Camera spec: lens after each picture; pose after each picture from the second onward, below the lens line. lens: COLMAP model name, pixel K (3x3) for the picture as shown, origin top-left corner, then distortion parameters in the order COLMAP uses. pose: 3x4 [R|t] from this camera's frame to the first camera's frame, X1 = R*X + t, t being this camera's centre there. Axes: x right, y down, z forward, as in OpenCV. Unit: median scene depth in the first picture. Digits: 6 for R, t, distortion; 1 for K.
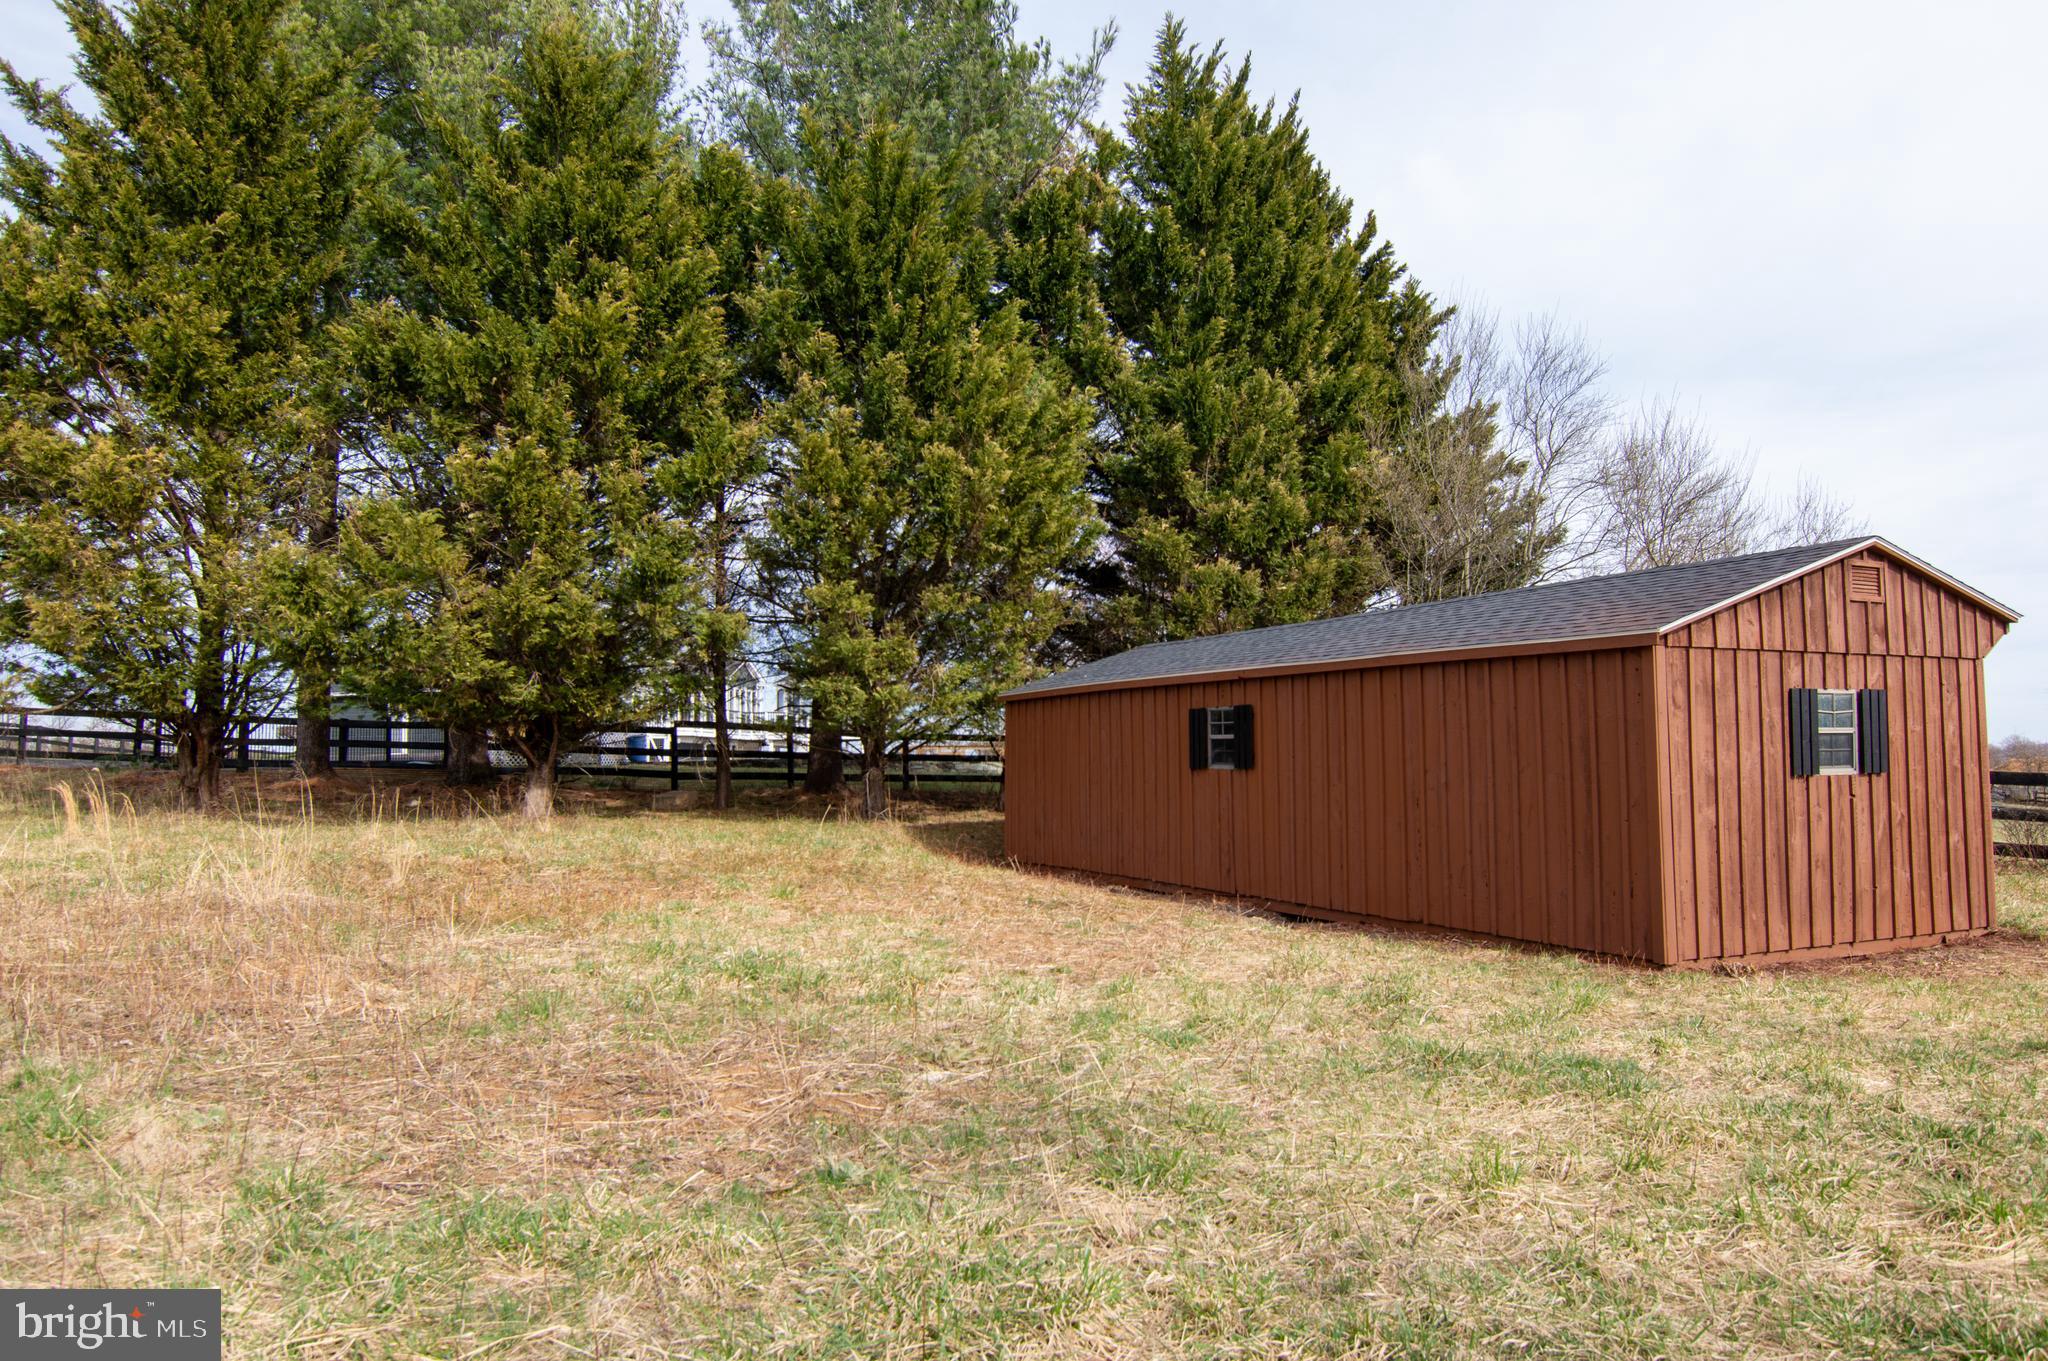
lens RADIAL K [[1266.4, 0, 1024.0], [0, 1266.4, 680.5], [0, 0, 1]] dist [-0.004910, -0.038187]
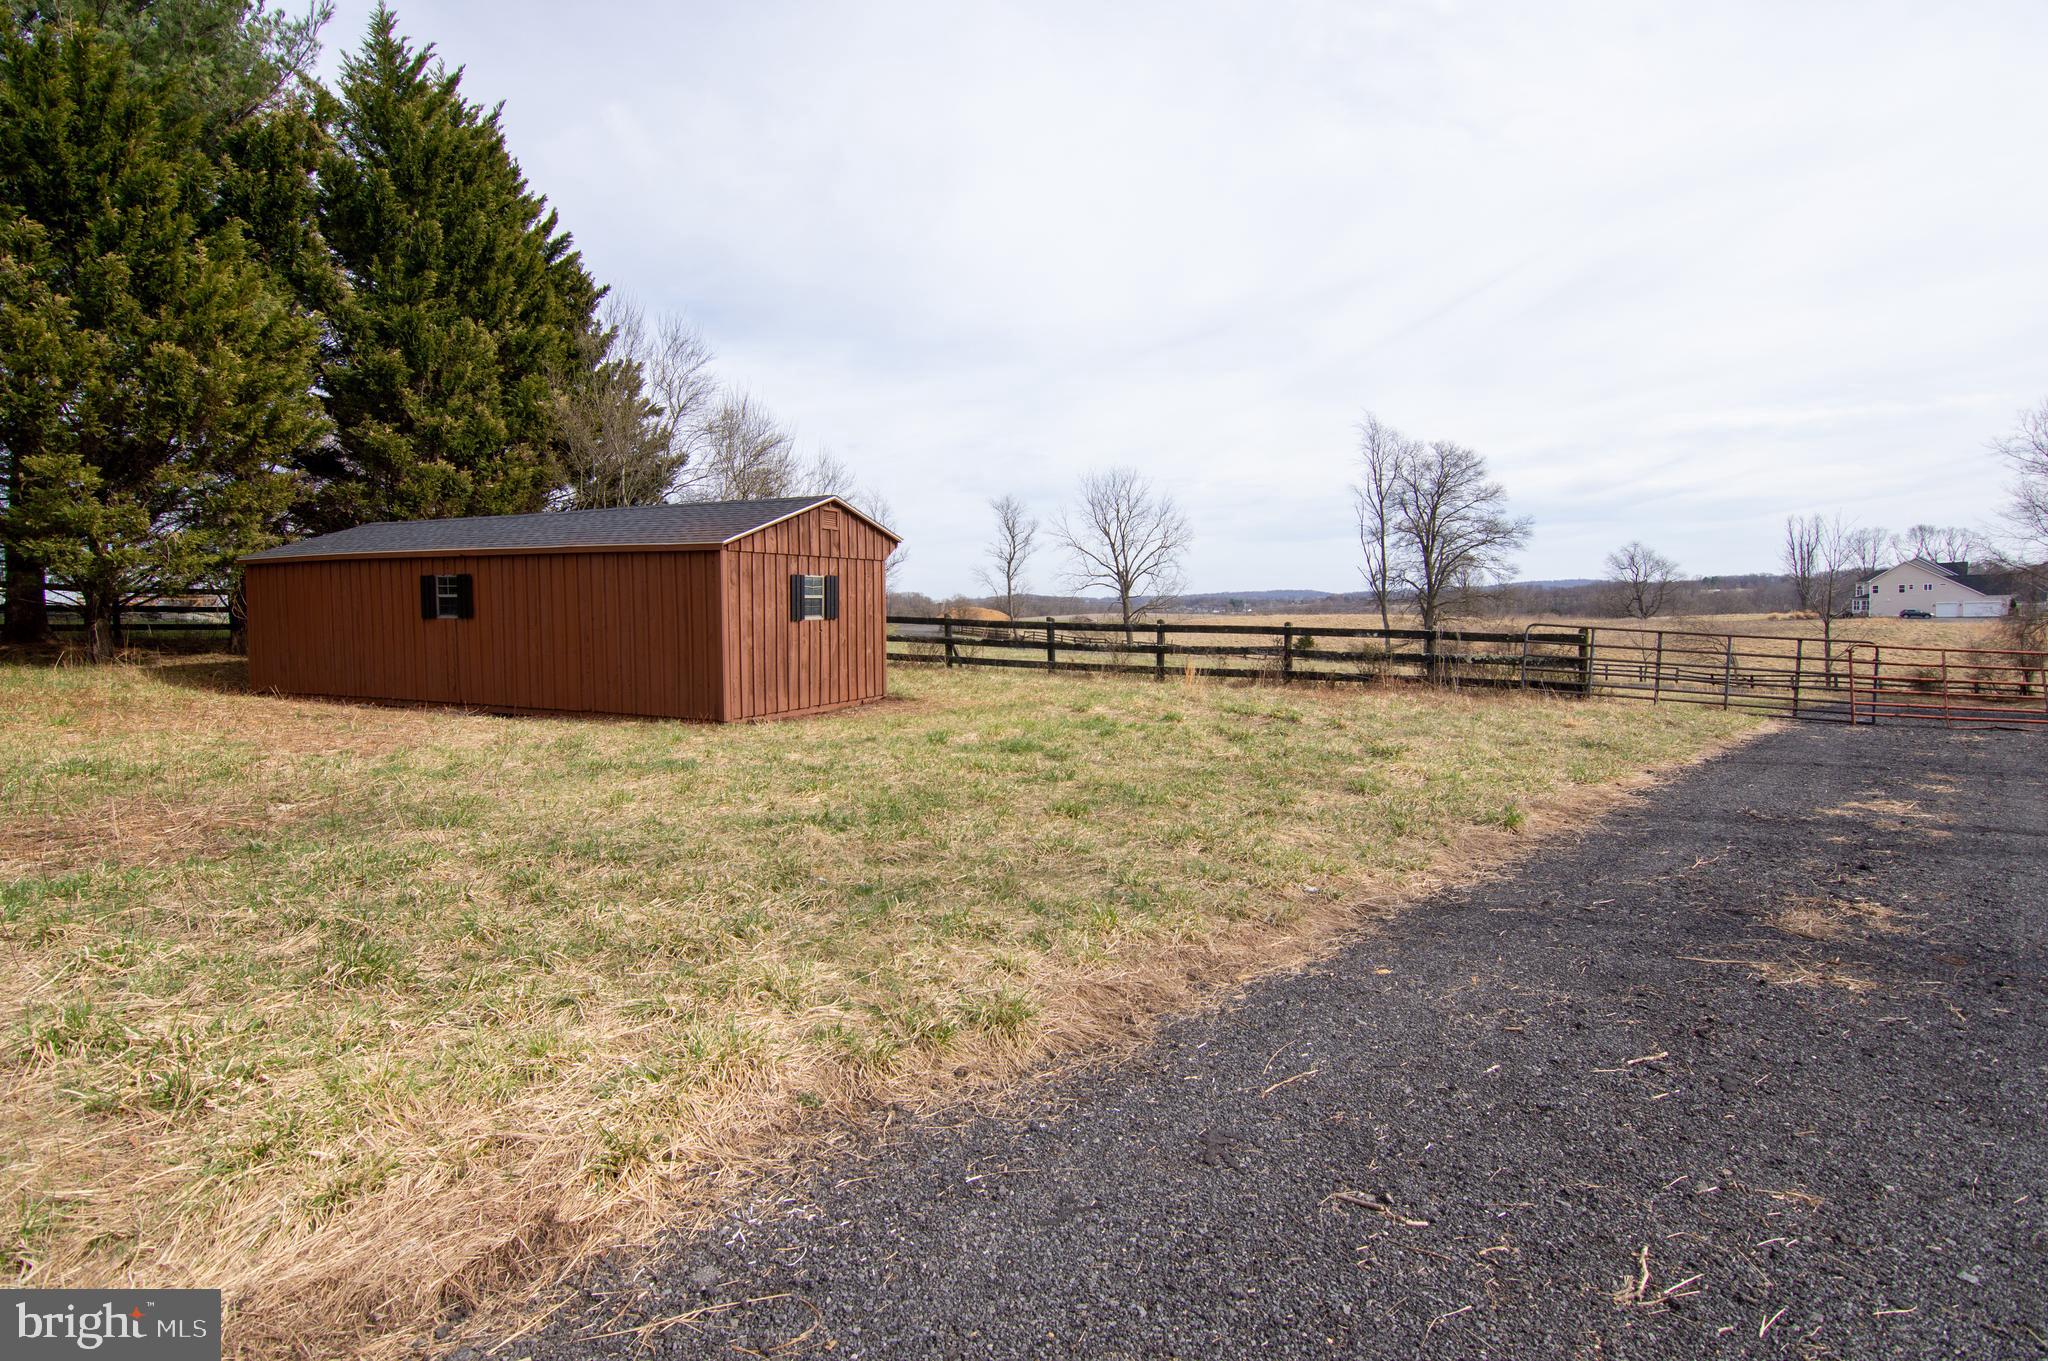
lens RADIAL K [[993.9, 0, 1002.2], [0, 993.9, 671.4], [0, 0, 1]] dist [-0.021573, -0.000784]
pose [[0.768818, -0.042077, 0.638082, -0.059252], [-0.040689, 0.992592, 0.114480, -0.018393], [-0.638172, -0.113977, 0.761411, -0.199619]]
